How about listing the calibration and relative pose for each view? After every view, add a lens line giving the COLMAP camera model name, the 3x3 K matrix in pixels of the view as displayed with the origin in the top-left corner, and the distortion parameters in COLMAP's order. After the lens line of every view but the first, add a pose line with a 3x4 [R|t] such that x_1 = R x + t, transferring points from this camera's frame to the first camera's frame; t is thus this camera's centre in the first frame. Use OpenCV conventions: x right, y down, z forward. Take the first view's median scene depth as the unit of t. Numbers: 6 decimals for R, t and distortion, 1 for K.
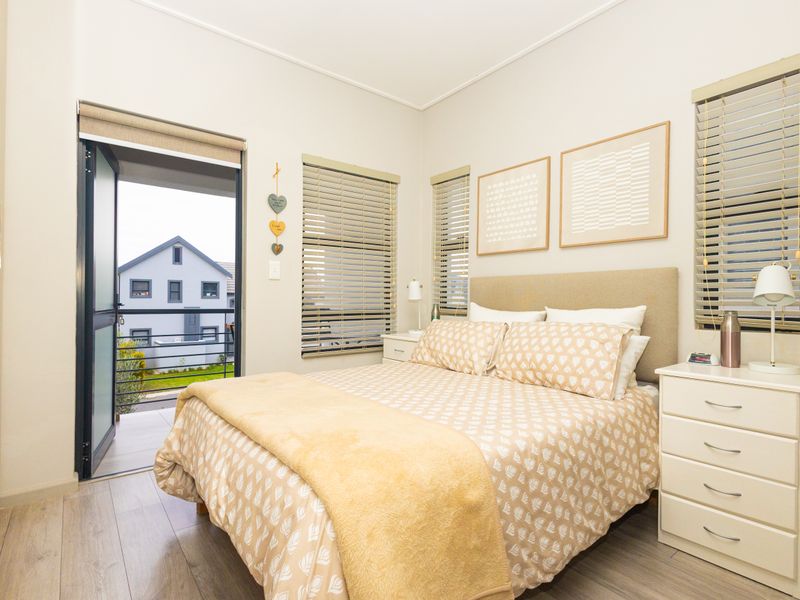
lens RADIAL K [[416.2, 0, 399.2], [0, 416.2, 298.1], [0, 0, 1]] dist [-0.000867, 0.000600]
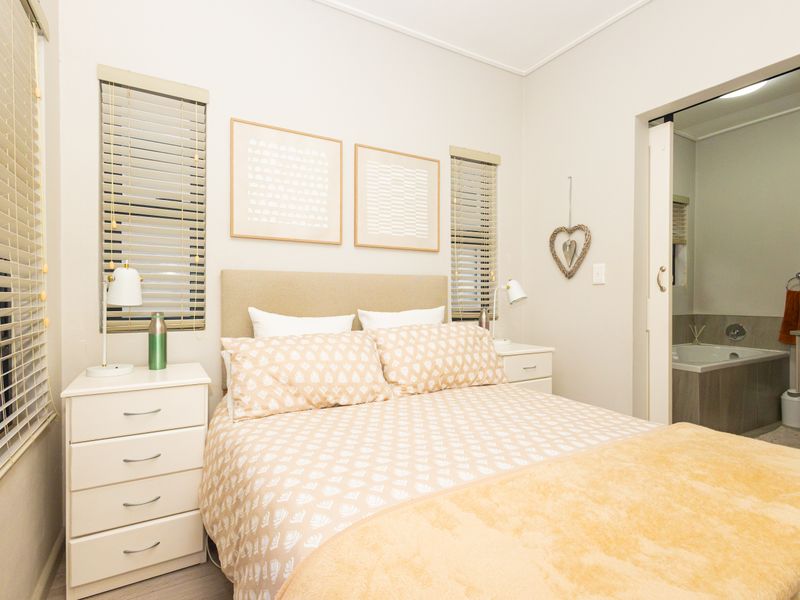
lens RADIAL K [[416.2, 0, 402.3], [0, 416.2, 298.9], [0, 0, 1]] dist [-0.000867, 0.000600]
pose [[0.140961, 0.000566, 0.990015, -0.231981], [0.003382, 0.999994, -0.001054, -0.000927], [-0.990009, 0.003497, 0.140958, 0.346027]]
